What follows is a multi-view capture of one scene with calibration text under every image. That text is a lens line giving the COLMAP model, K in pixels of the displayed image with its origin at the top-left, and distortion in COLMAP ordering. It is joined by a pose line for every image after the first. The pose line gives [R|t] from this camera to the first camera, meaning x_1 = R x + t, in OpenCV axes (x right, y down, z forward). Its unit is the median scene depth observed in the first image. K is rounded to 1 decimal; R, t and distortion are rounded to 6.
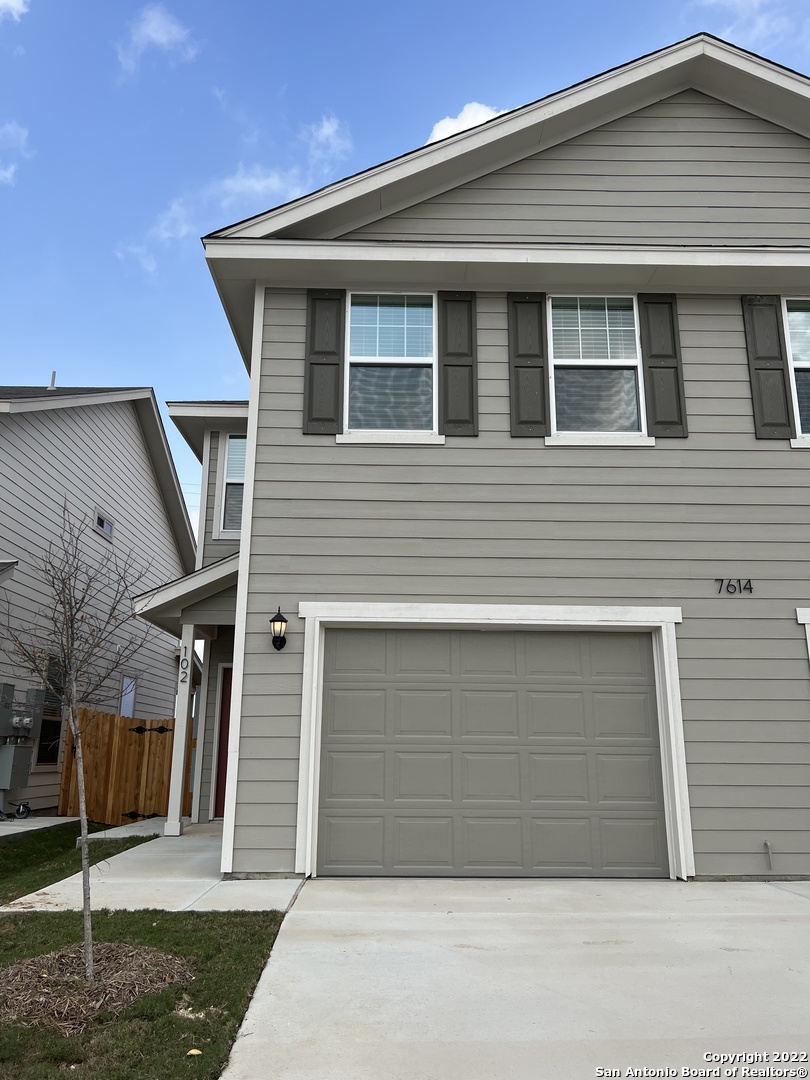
lens RADIAL K [[815.8, 0, 405.0], [0, 815.8, 540.0], [0, 0, 1]] dist [0.010536, 0.002173]
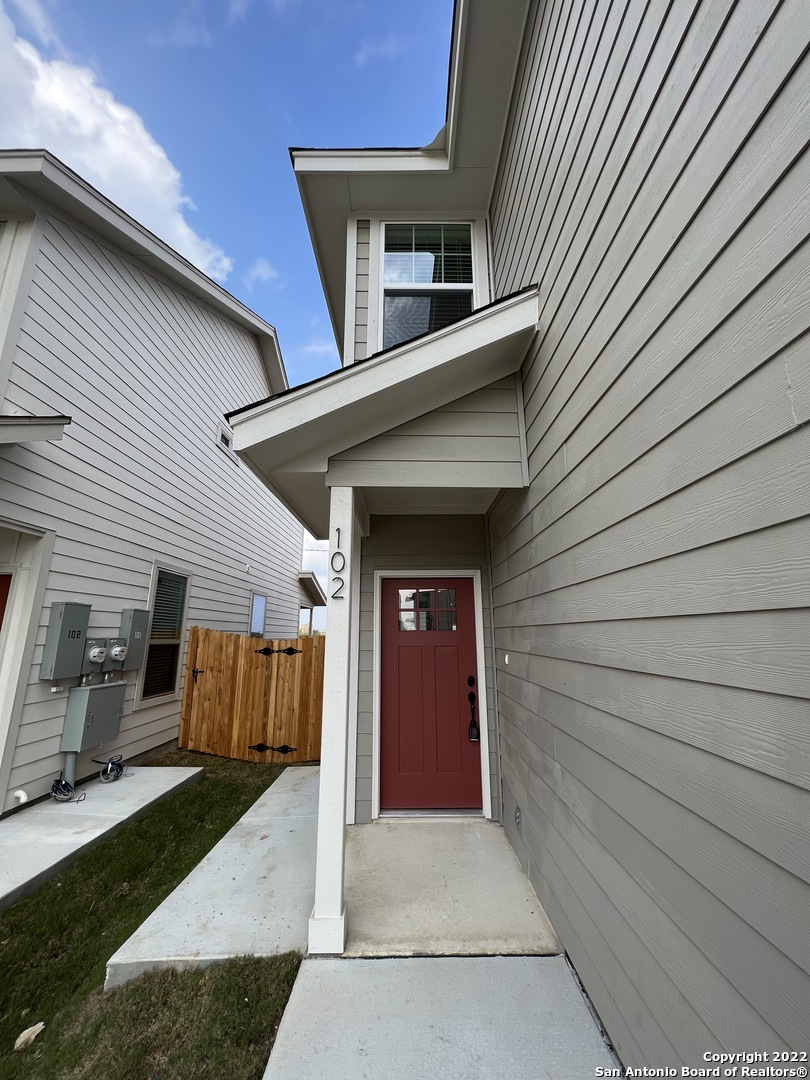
lens RADIAL K [[429.9, 0, 406.6], [0, 429.9, 534.5], [0, 0, 1]] dist [0.001819, -0.000207]
pose [[0.999799, -0.012758, -0.015459, -0.161388], [0.013143, 0.999599, 0.025076, 0.092879], [0.015133, -0.025274, 0.999566, 0.532505]]
